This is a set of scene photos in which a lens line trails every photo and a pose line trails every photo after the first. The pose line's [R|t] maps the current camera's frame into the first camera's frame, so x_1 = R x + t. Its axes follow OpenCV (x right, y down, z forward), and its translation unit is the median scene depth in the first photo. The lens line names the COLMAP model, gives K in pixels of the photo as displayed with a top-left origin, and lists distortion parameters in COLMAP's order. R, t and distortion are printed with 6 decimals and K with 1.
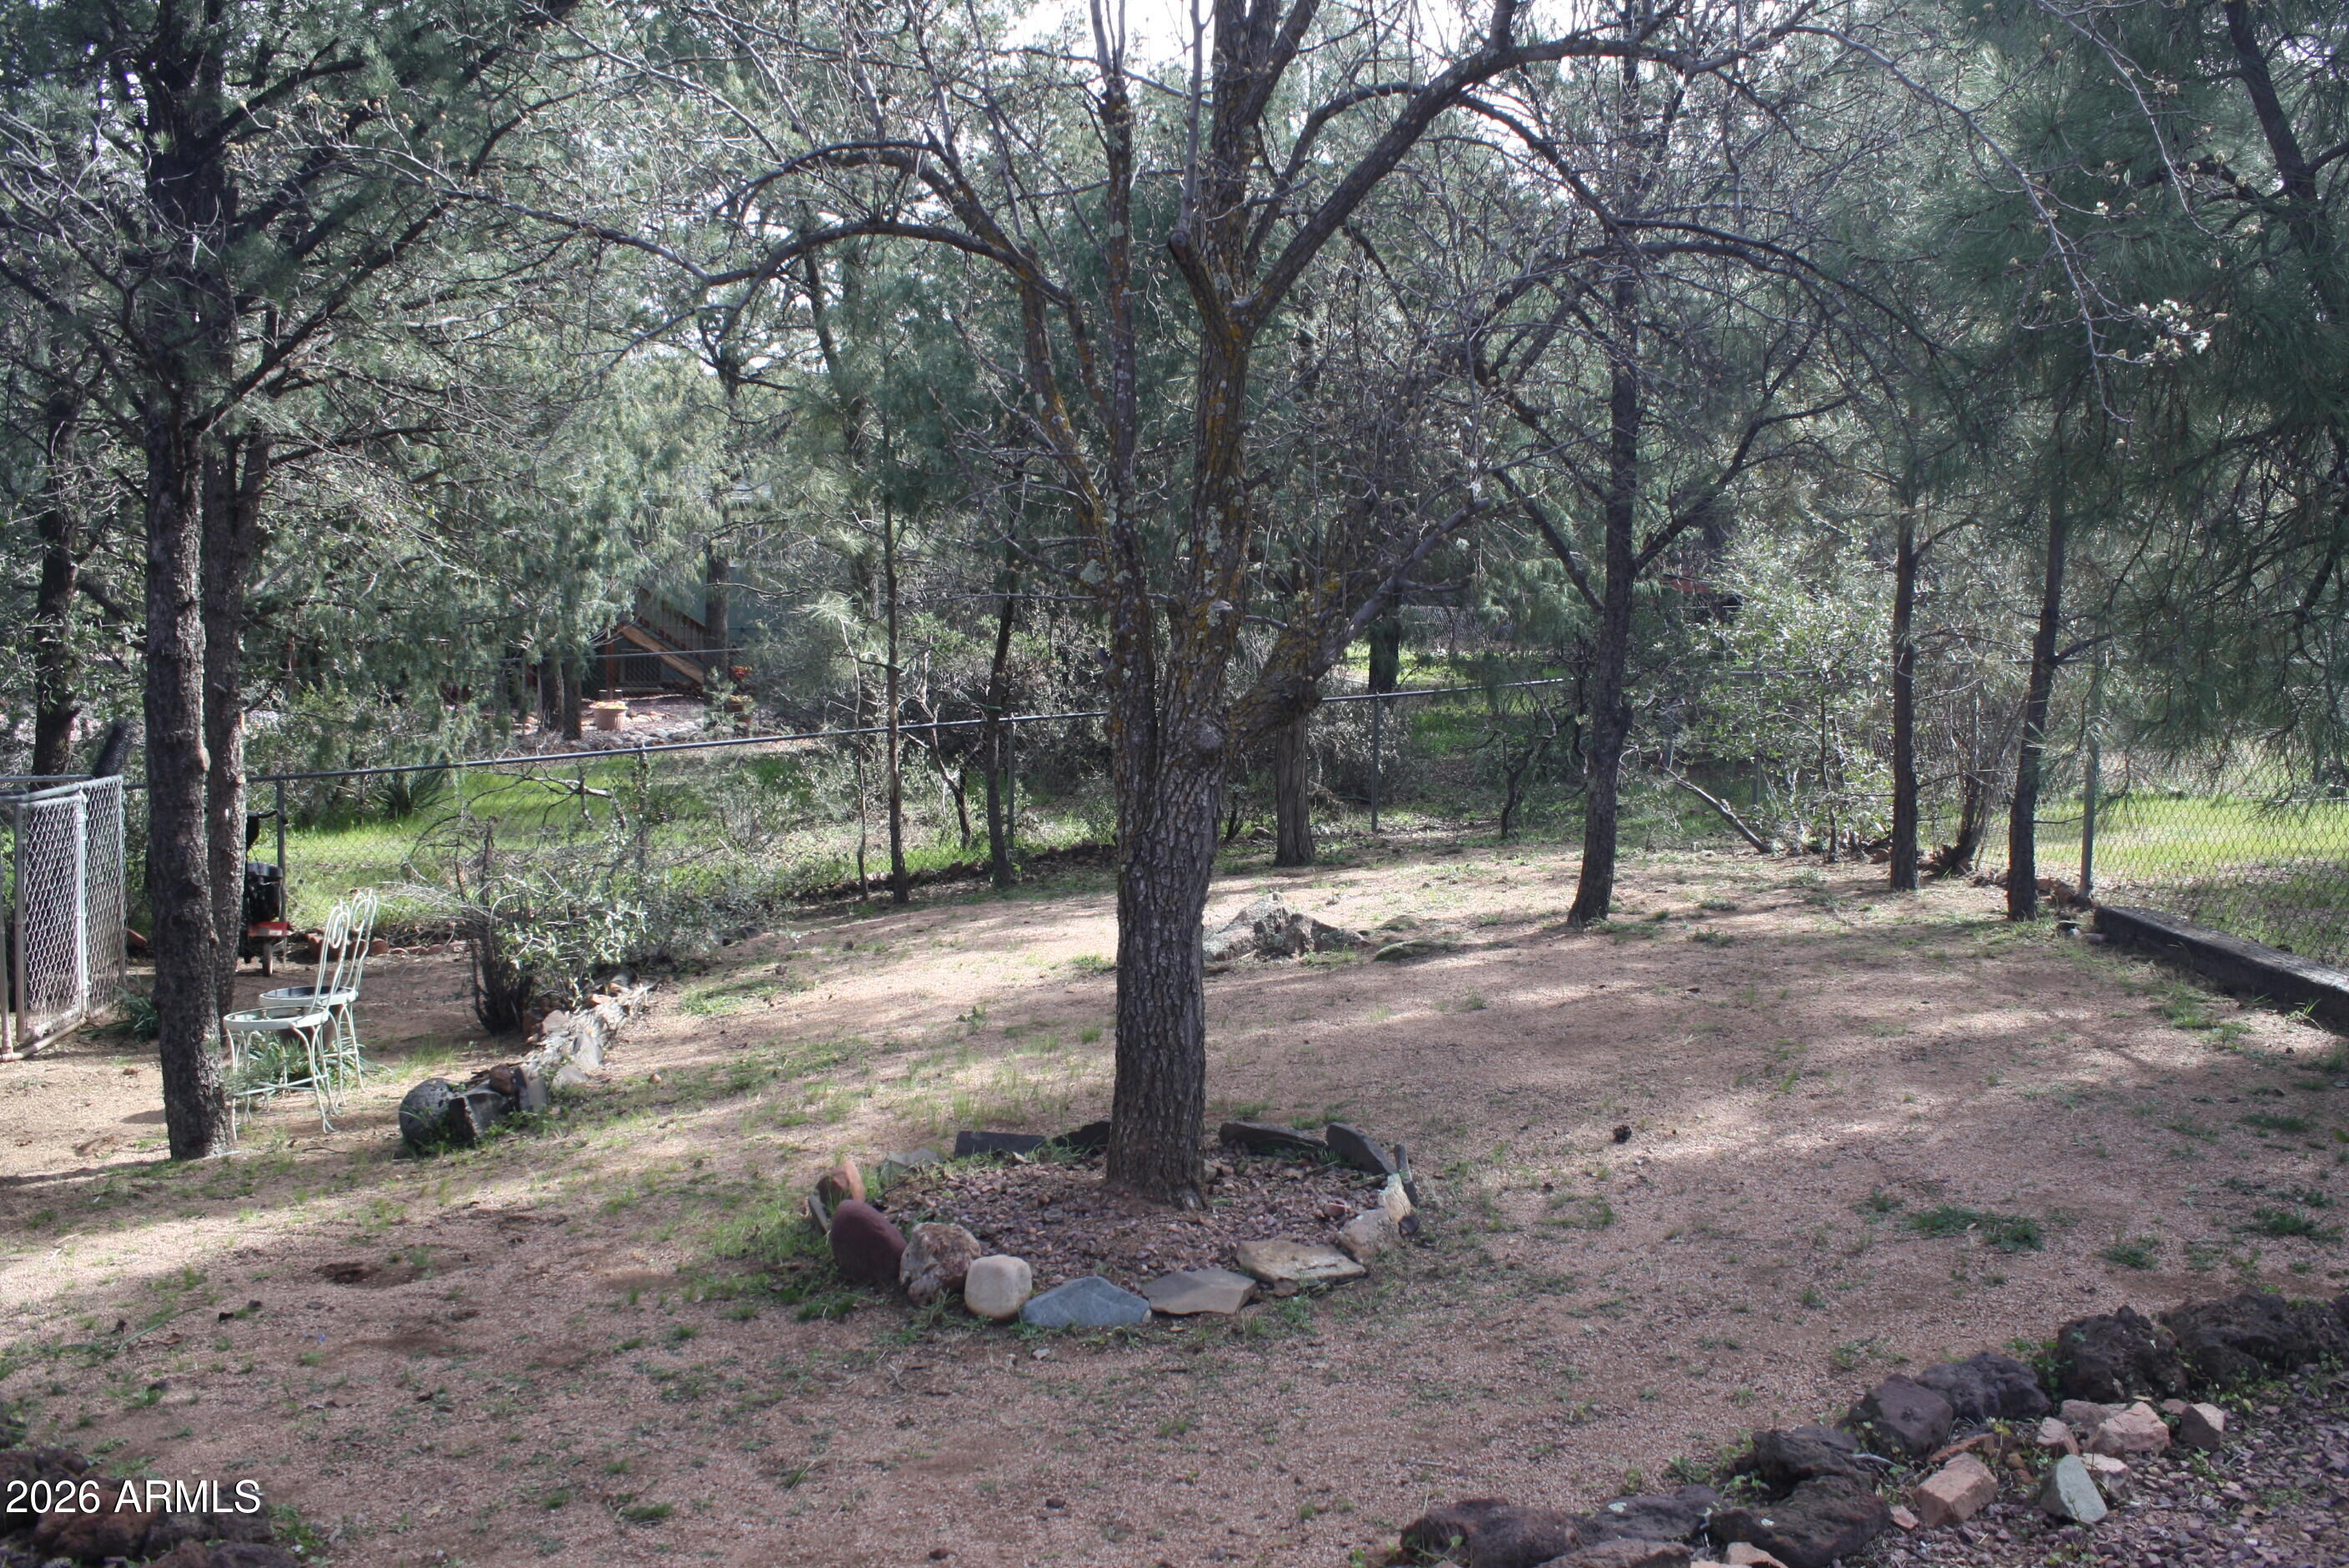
lens RADIAL K [[1993.2, 0, 1208.7], [0, 1993.2, 760.0], [0, 0, 1]] dist [-0.173967, 0.169899]
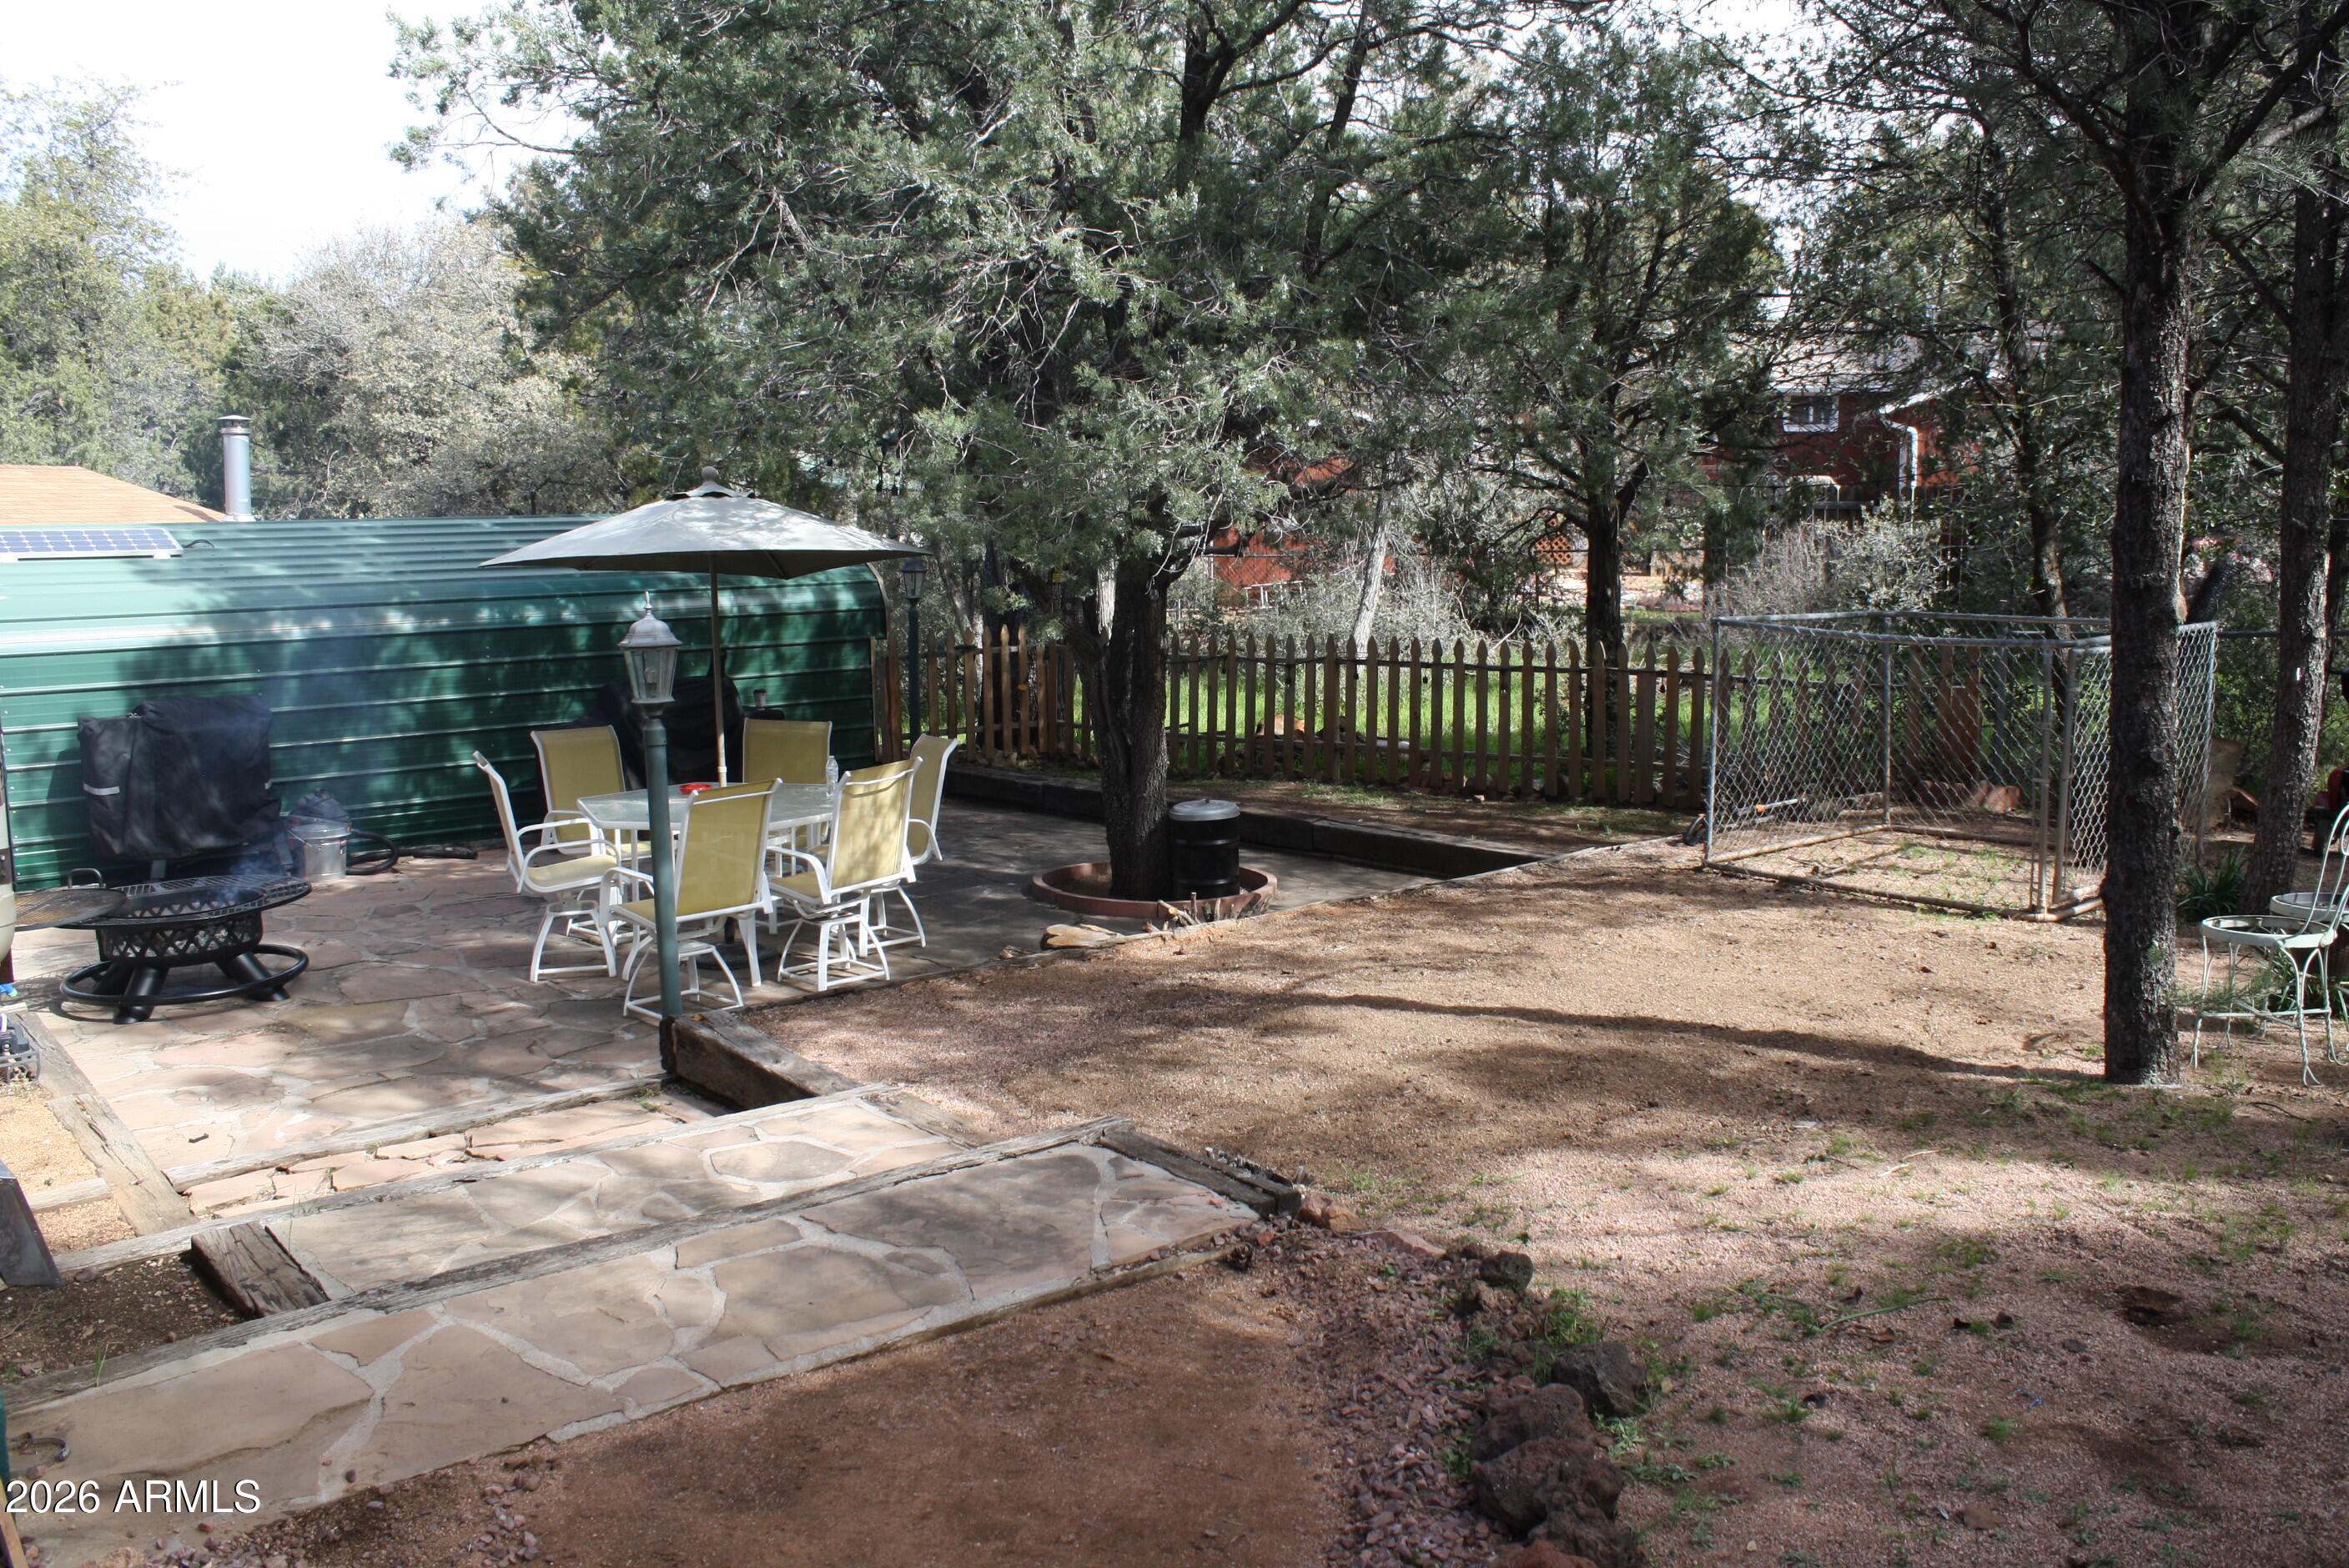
lens RADIAL K [[1993.2, 0, 1208.7], [0, 1993.2, 760.0], [0, 0, 1]] dist [-0.173967, 0.169899]
pose [[0.472959, 0.099096, -0.875494, 0.007598], [-0.025696, 0.994784, 0.098716, -0.006991], [0.880710, -0.024192, 0.473038, 0.252146]]
